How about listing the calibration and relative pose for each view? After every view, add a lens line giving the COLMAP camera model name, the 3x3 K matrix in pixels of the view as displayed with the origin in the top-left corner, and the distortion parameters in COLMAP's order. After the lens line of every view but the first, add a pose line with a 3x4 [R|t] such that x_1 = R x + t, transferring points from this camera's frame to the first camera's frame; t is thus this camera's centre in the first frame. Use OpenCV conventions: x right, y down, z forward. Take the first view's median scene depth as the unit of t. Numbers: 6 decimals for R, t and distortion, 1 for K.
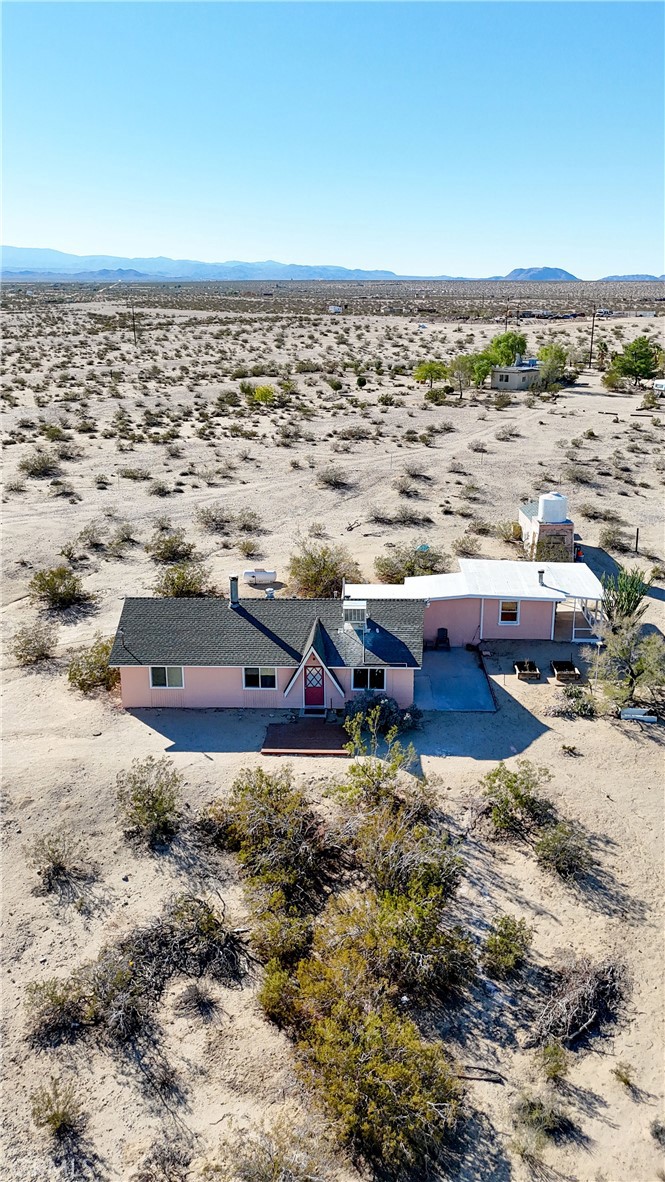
lens RADIAL K [[918.0, 0, 359.5], [0, 918.0, 592.0], [0, 0, 1]] dist [0.148615, -0.322634]
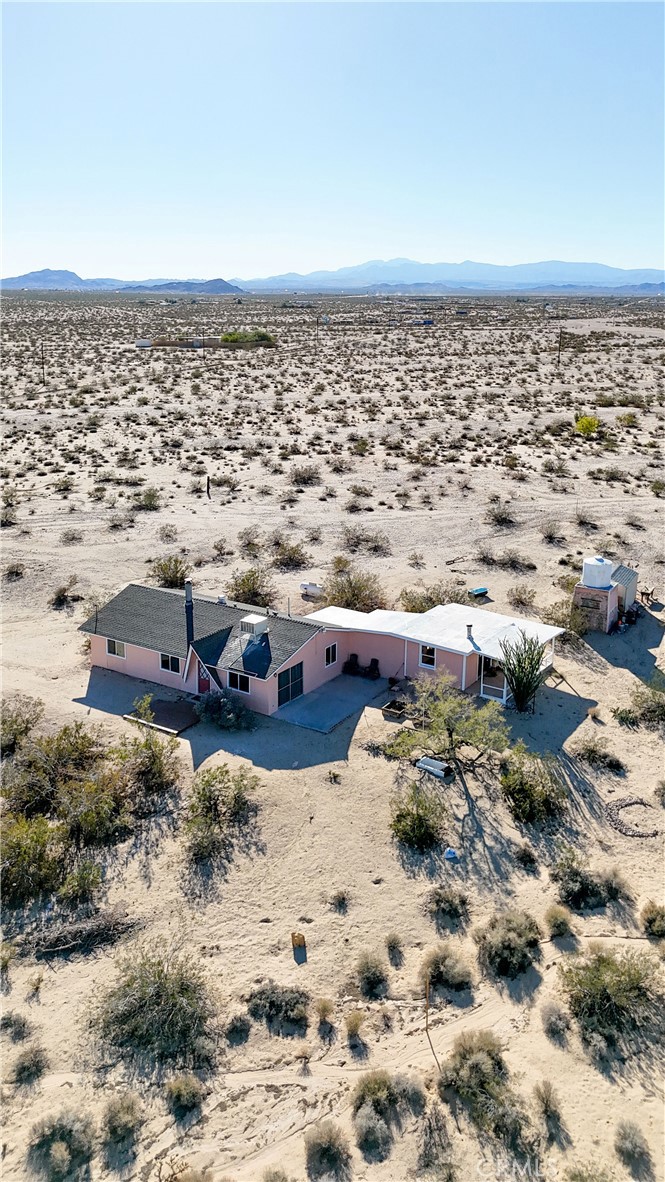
lens RADIAL K [[918.0, 0, 359.5], [0, 918.0, 592.0], [0, 0, 1]] dist [0.148615, -0.322634]
pose [[0.861454, 0.163937, -0.480646, 0.704659], [-0.170337, 0.984909, 0.030637, -0.084368], [0.478416, 0.055480, 0.876379, 0.019058]]
